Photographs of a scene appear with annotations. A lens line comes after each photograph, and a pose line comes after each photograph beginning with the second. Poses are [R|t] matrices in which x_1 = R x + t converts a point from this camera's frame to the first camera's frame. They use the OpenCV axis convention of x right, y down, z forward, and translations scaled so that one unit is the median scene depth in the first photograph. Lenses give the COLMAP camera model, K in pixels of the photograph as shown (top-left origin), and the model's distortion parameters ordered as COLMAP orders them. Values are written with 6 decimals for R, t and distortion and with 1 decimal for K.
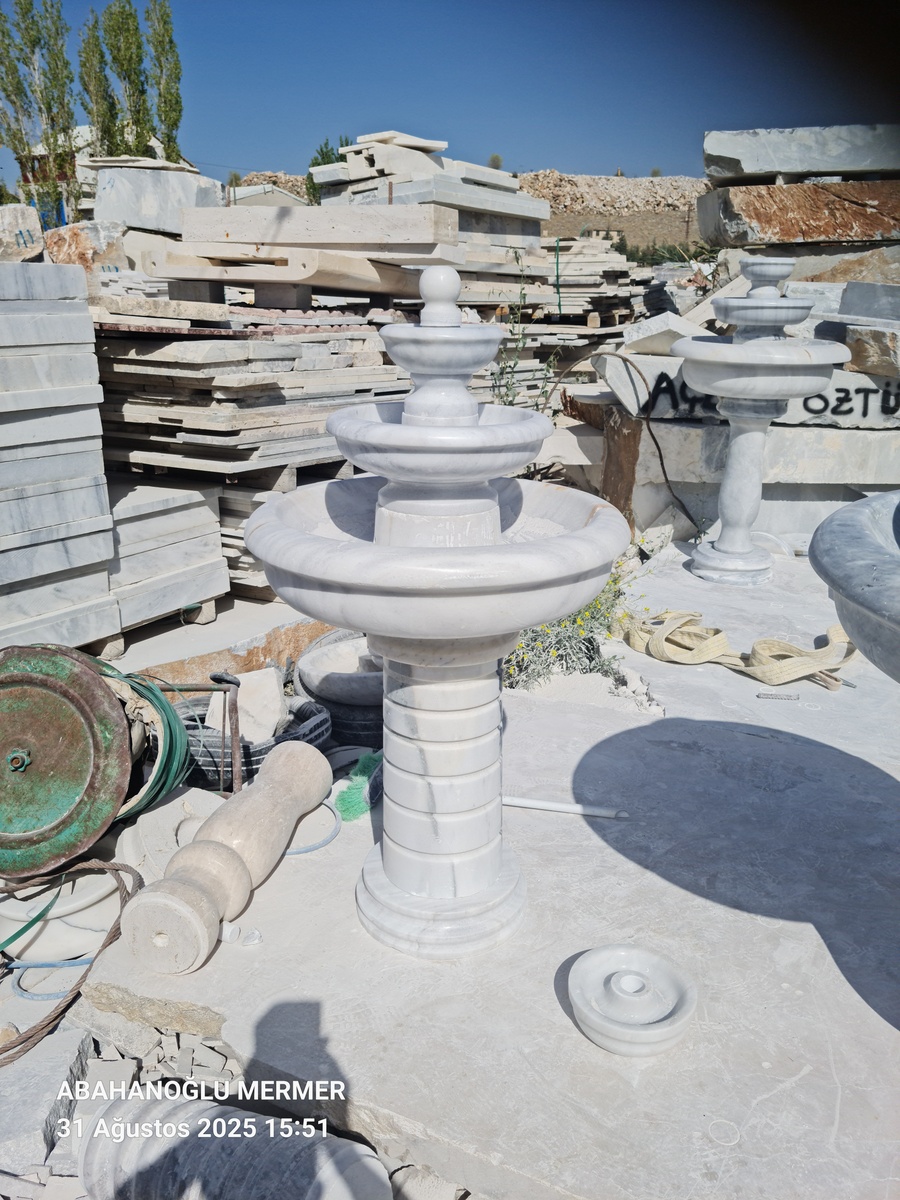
lens RADIAL K [[945.0, 0, 468.3], [0, 945.0, 598.6], [0, 0, 1]] dist [0.093646, -0.099377]
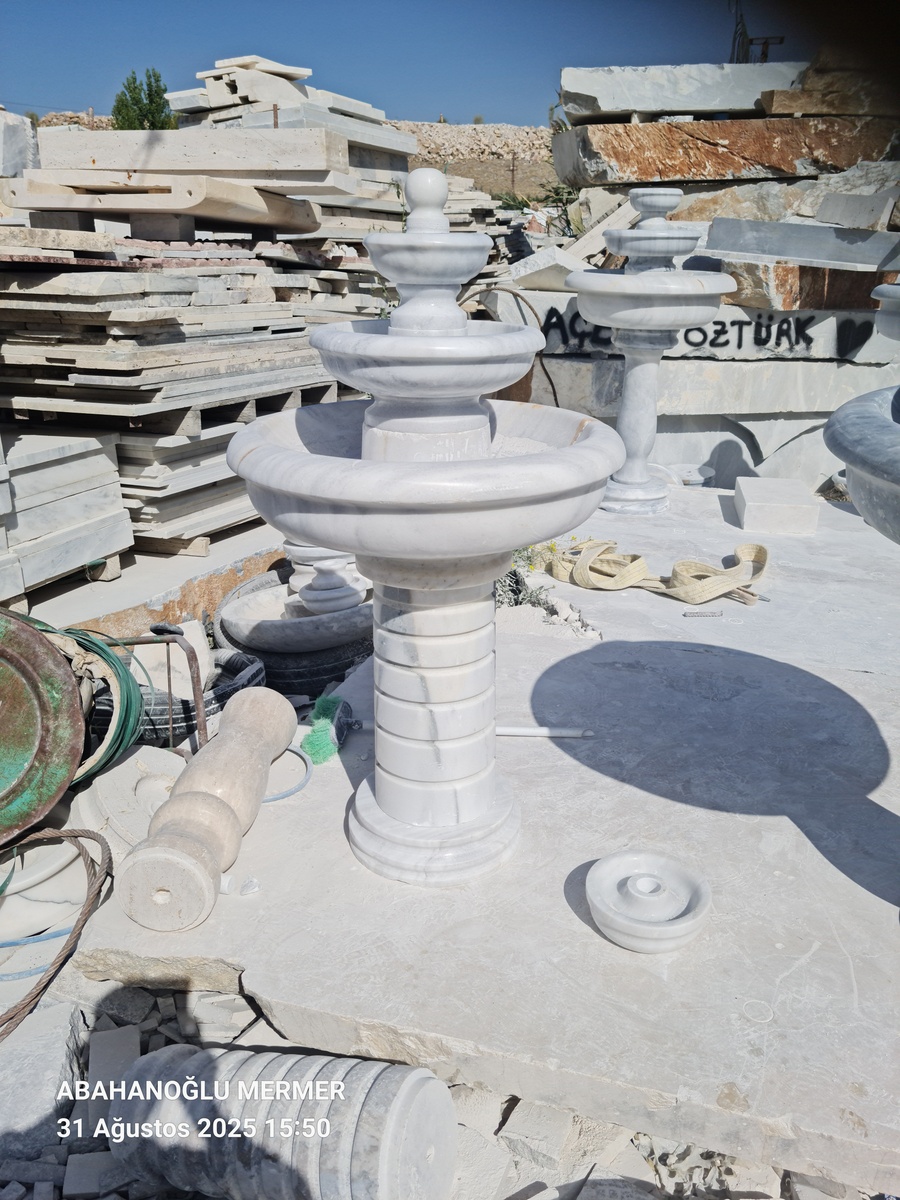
lens RADIAL K [[945.0, 0, 463.9], [0, 945.0, 591.5], [0, 0, 1]] dist [0.093646, -0.099377]
pose [[0.986439, -0.062467, 0.151778, -0.083593], [0.056418, 0.997444, 0.043847, 0.017034], [-0.154129, -0.034690, 0.987442, 0.016895]]
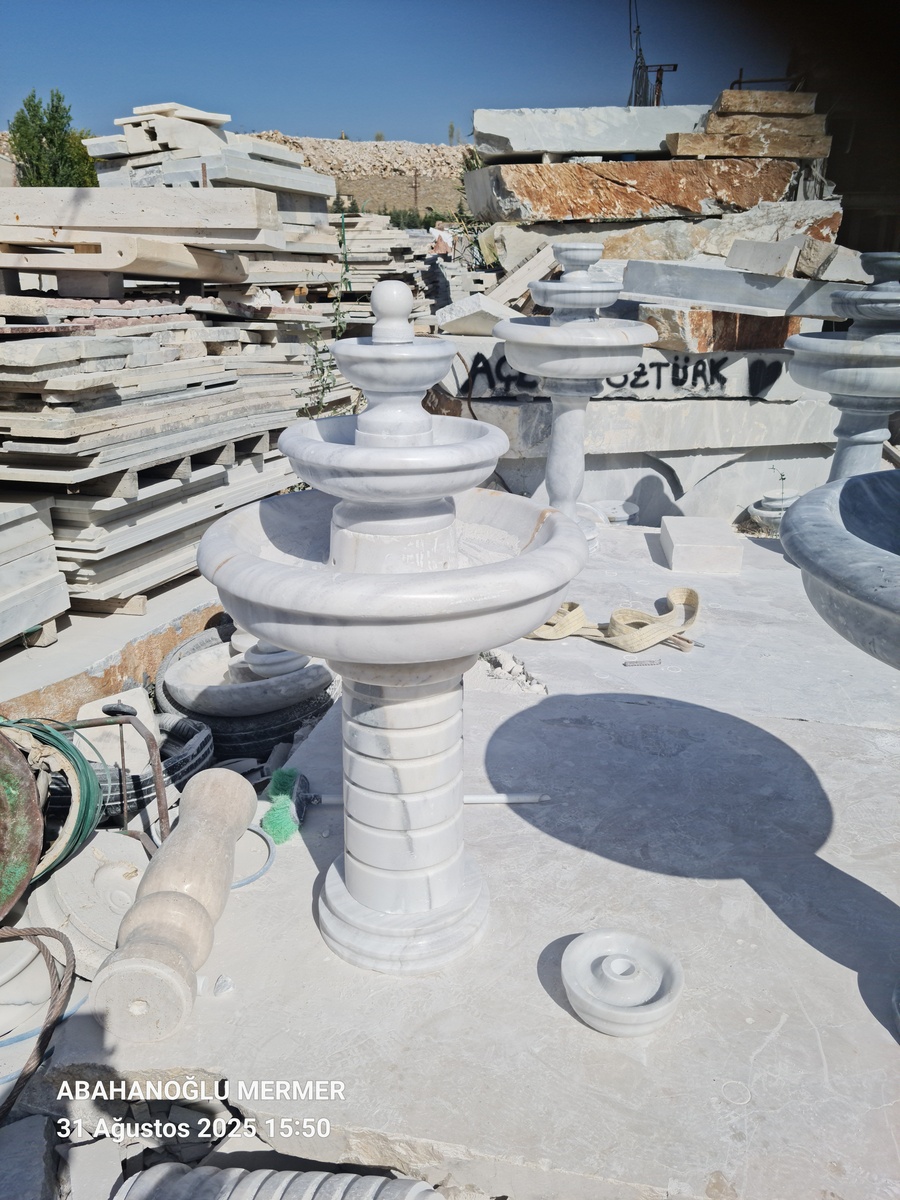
lens RADIAL K [[945.0, 0, 442.0], [0, 945.0, 583.8], [0, 0, 1]] dist [0.093646, -0.099377]
pose [[0.971781, -0.084713, 0.220147, -0.113260], [0.080264, 0.996349, 0.029093, -0.032430], [-0.221808, -0.010602, 0.975033, 0.014076]]
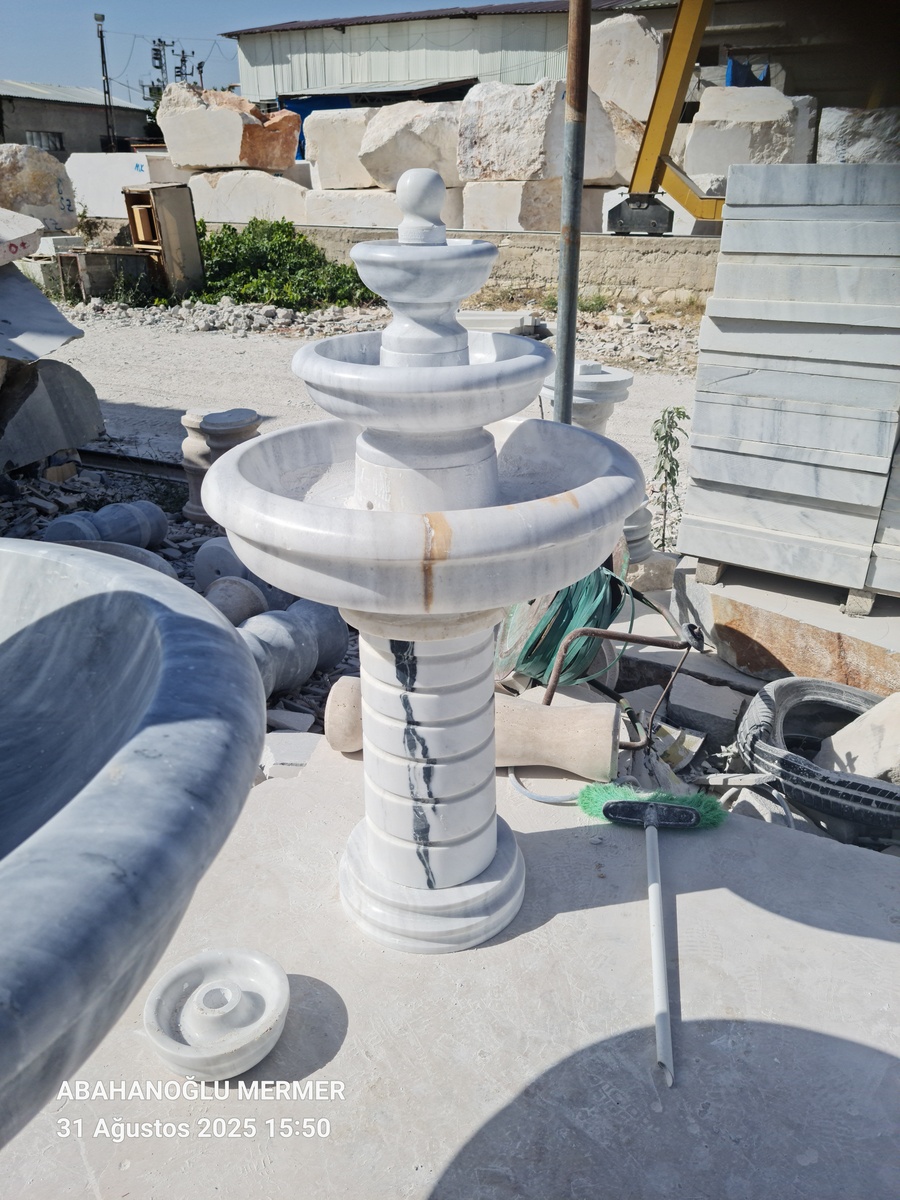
lens RADIAL K [[945.0, 0, 467.9], [0, 945.0, 593.7], [0, 0, 1]] dist [0.093646, -0.099377]
pose [[0.035386, 0.389132, -0.920502, 0.446954], [-0.307736, 0.880566, 0.360419, -0.169525], [0.950813, 0.270518, 0.150910, 0.513870]]
